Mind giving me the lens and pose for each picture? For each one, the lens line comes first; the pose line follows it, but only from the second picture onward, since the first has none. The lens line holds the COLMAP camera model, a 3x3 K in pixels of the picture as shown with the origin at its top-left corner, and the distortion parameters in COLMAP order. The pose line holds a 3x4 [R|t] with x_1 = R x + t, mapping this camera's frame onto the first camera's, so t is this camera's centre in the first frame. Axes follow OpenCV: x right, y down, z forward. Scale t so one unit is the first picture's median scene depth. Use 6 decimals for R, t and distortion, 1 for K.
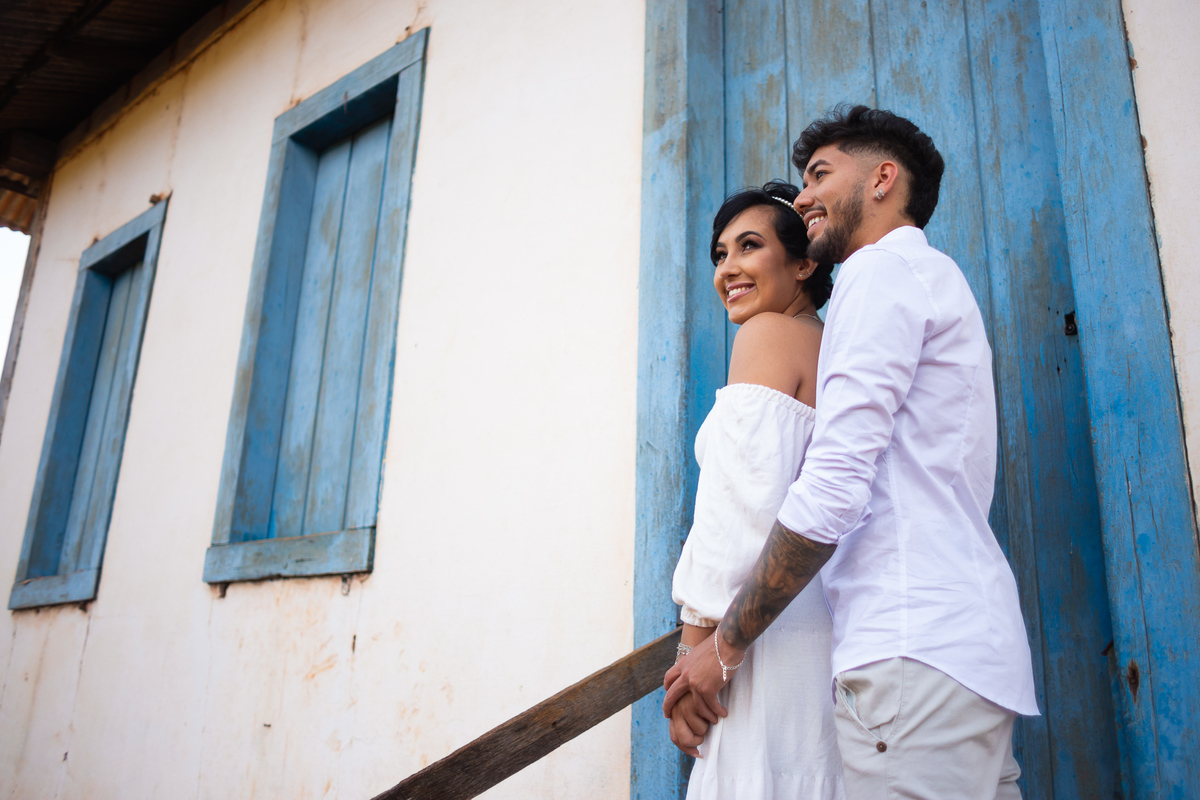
lens RADIAL K [[1065.1, 0, 601.4], [0, 1065.1, 400.4], [0, 0, 1]] dist [-0.051503, 0.046448]
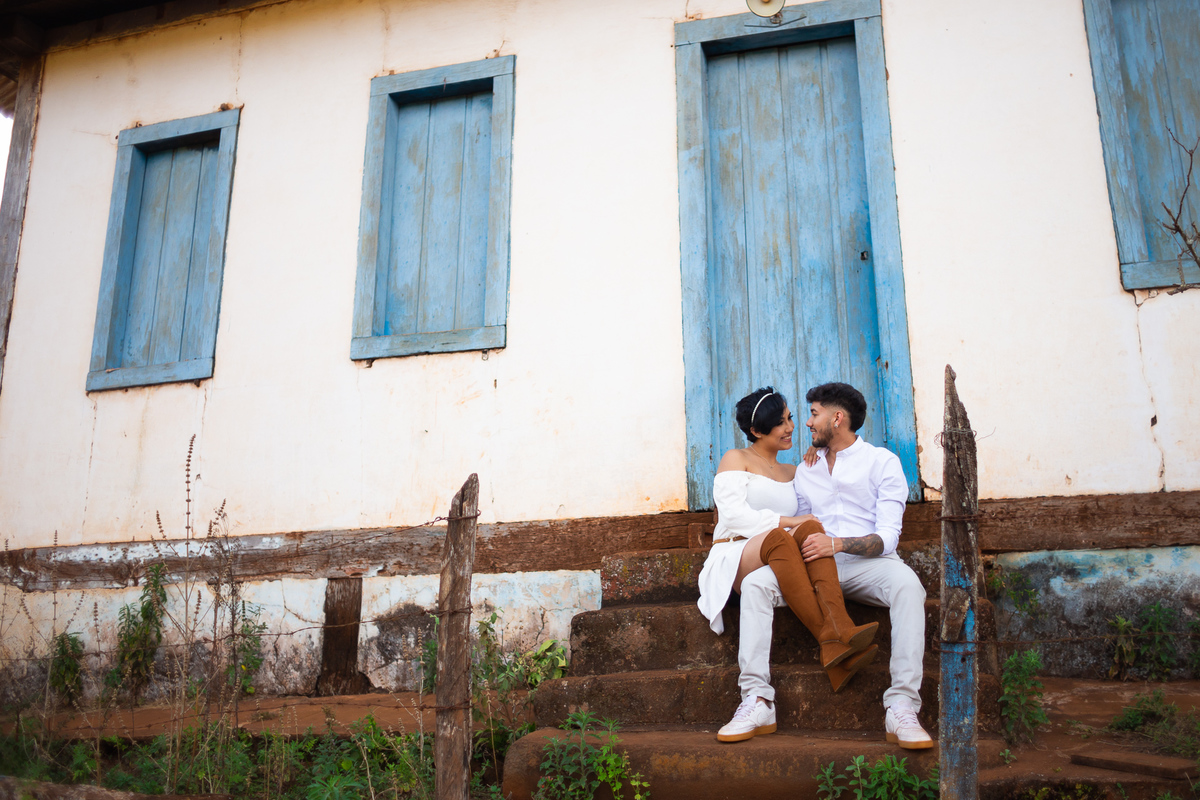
lens RADIAL K [[1065.1, 0, 602.4], [0, 1065.1, 400.2], [0, 0, 1]] dist [-0.051503, 0.046448]
pose [[0.919710, 0.066741, 0.386884, -0.909395], [-0.088503, 0.995324, 0.038688, 0.189248], [-0.382493, -0.069822, 0.921317, -0.982610]]
